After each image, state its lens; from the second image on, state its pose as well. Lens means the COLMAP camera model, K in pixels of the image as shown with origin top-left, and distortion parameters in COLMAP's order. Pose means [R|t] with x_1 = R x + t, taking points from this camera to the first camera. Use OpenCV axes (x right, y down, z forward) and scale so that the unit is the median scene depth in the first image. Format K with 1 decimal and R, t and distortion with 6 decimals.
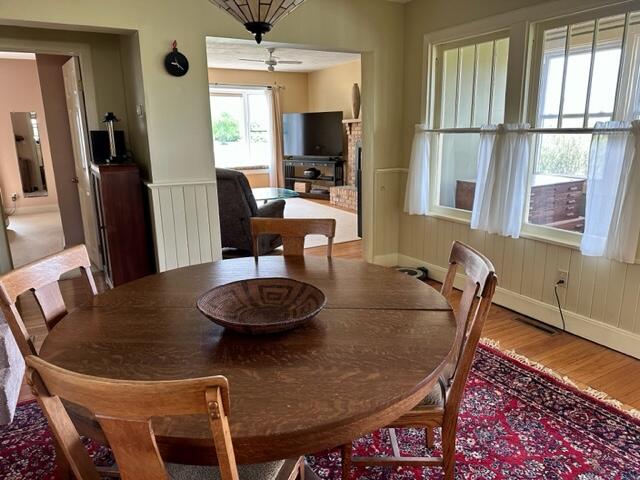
lens RADIAL K [[455.5, 0, 320.3], [0, 455.5, 240.4], [0, 0, 1]] dist [0.025263, 0.001695]
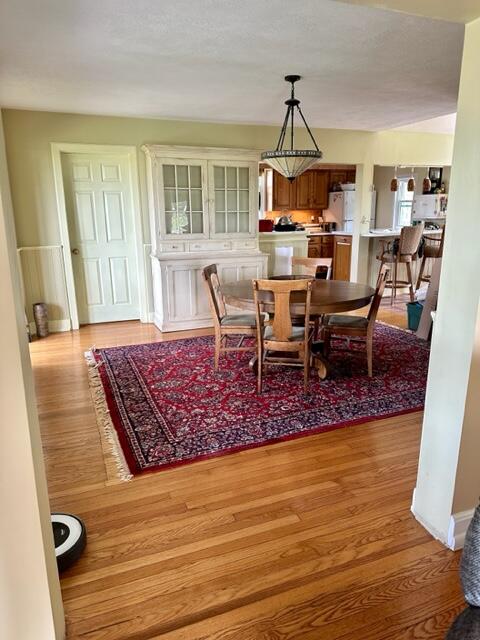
lens RADIAL K [[455.5, 0, 239.5], [0, 455.5, 319.0], [0, 0, 1]] dist [0.025263, 0.001695]
pose [[-0.989504, -0.017662, 0.143421, -0.150867], [0.052237, 0.881666, 0.468973, -0.698815], [-0.134733, 0.471542, -0.871490, 2.618301]]
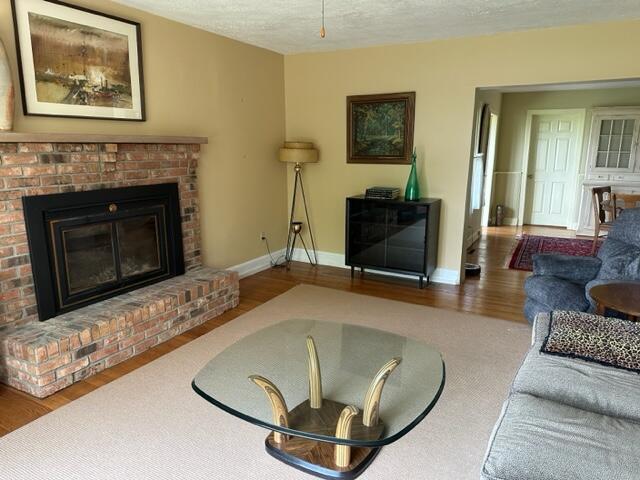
lens RADIAL K [[455.5, 0, 319.9], [0, 455.5, 239.4], [0, 0, 1]] dist [0.025263, 0.001695]
pose [[-0.529662, -0.162346, 0.832528, -1.370211], [0.201772, 0.929222, 0.309571, -0.995410], [-0.823861, 0.331949, -0.459416, 3.933534]]
